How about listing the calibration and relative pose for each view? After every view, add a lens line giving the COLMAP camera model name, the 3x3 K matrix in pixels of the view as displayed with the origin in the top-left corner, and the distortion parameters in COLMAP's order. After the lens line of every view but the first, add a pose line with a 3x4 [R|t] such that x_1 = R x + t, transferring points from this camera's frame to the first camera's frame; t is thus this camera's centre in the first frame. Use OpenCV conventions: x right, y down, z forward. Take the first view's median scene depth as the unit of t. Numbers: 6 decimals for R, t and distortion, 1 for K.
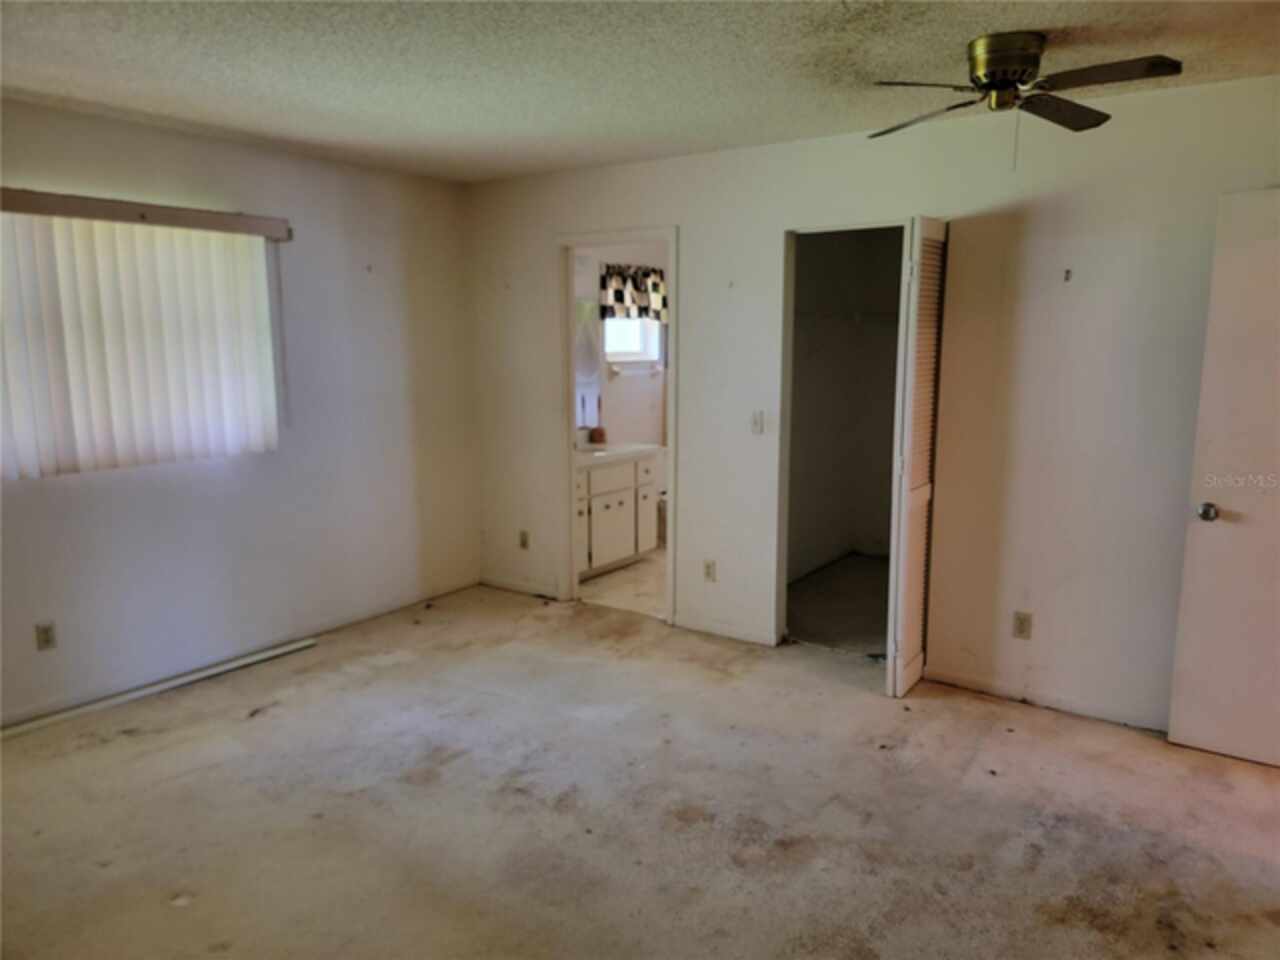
lens RADIAL K [[902.3, 0, 651.7], [0, 902.3, 477.6], [0, 0, 1]] dist [0.084186, -0.081944]
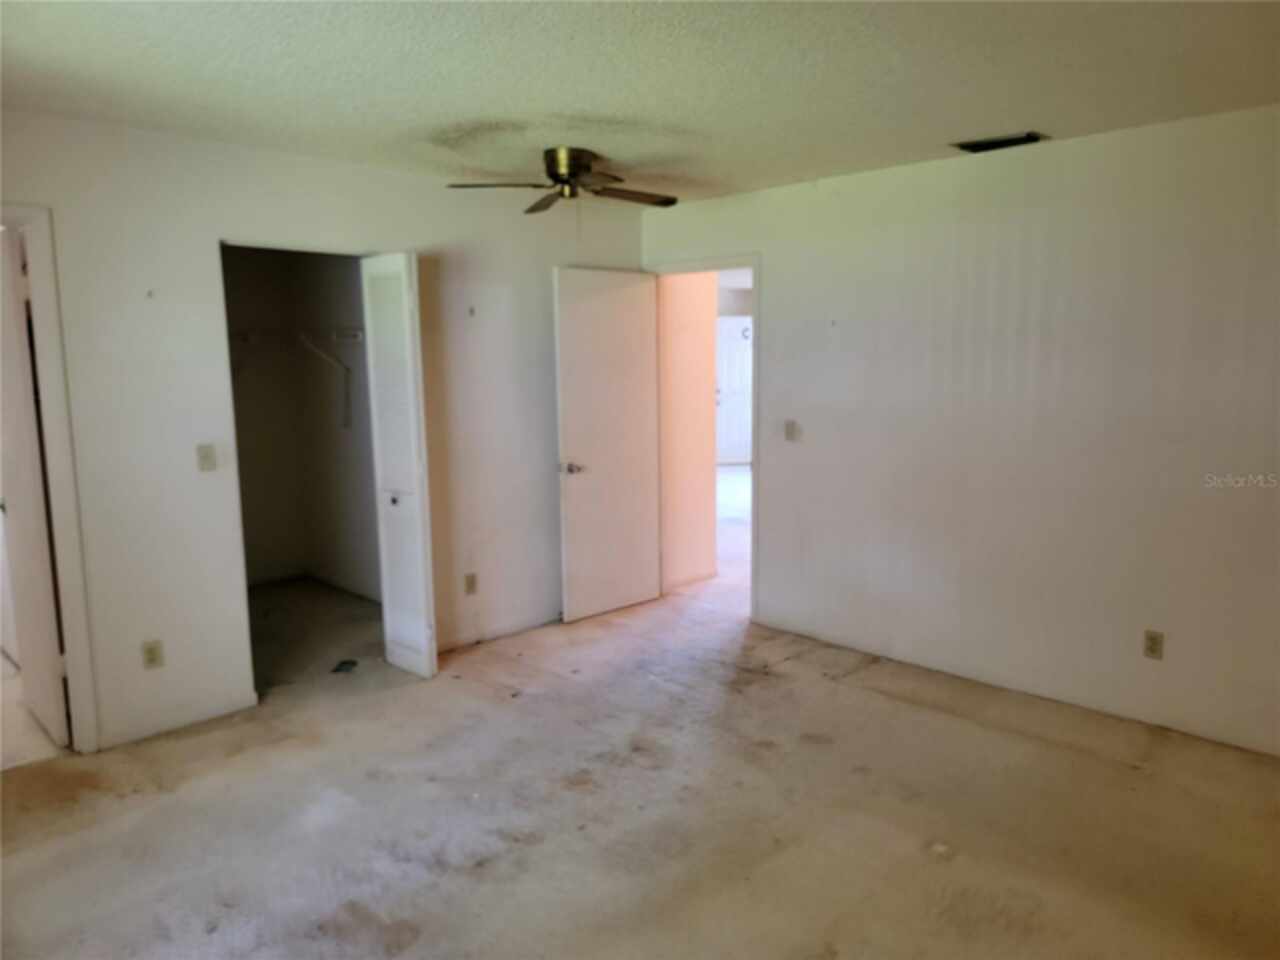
lens RADIAL K [[902.3, 0, 651.7], [0, 902.3, 477.6], [0, 0, 1]] dist [0.084186, -0.081944]
pose [[0.173831, -0.139017, 0.974914, -0.863019], [0.160610, 0.980733, 0.111209, -0.095851], [-0.971590, 0.137249, 0.192809, 0.554227]]
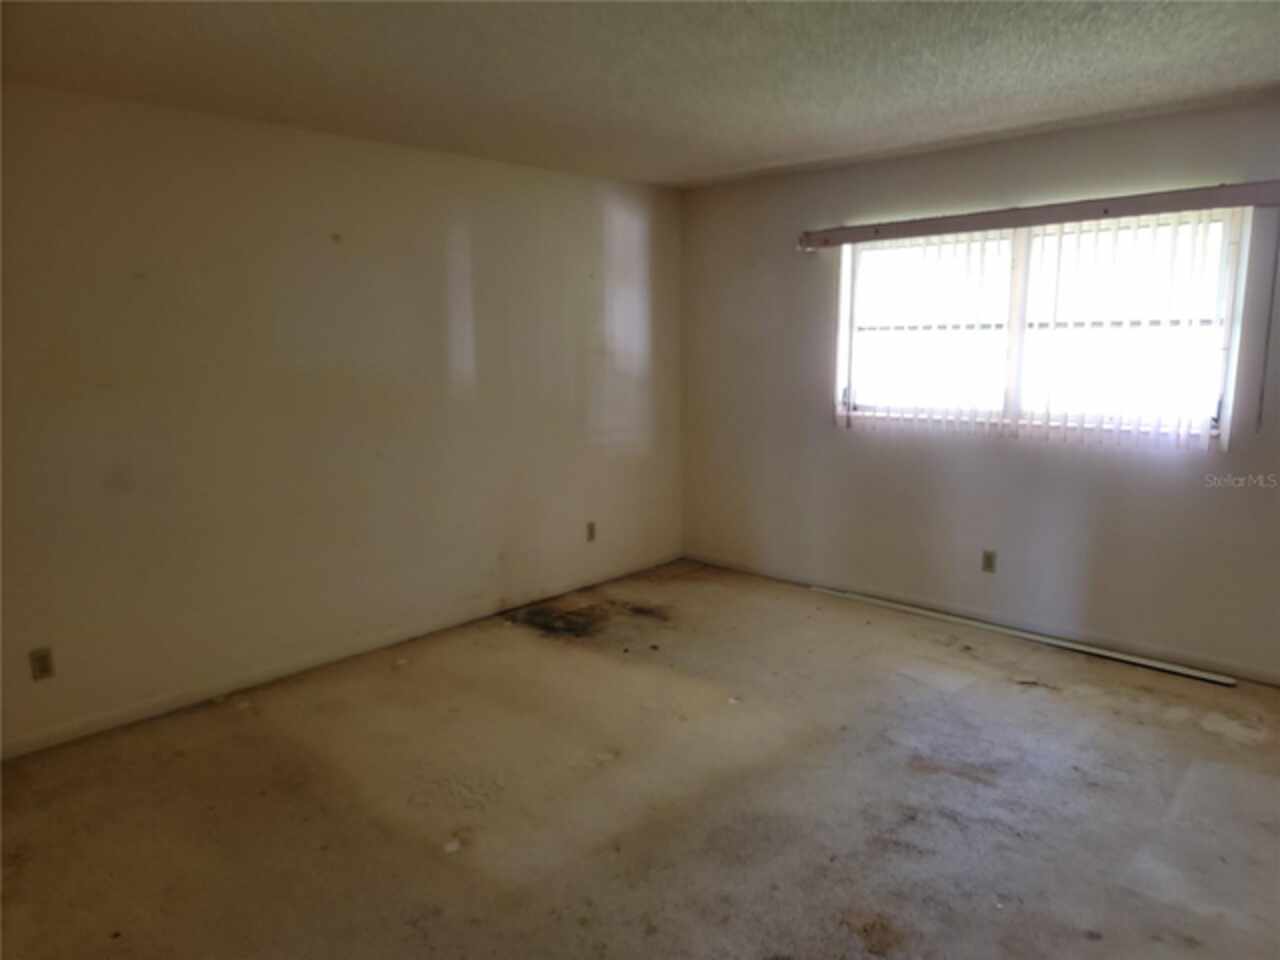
lens RADIAL K [[880.0, 0, 642.1], [0, 880.0, 482.8], [0, 0, 1]] dist [0.044114, -0.000386]
pose [[-0.133416, 0.167930, -0.976729, 0.653154], [-0.138459, 0.972716, 0.186153, -0.107080], [0.981341, 0.160073, -0.106525, 0.706946]]
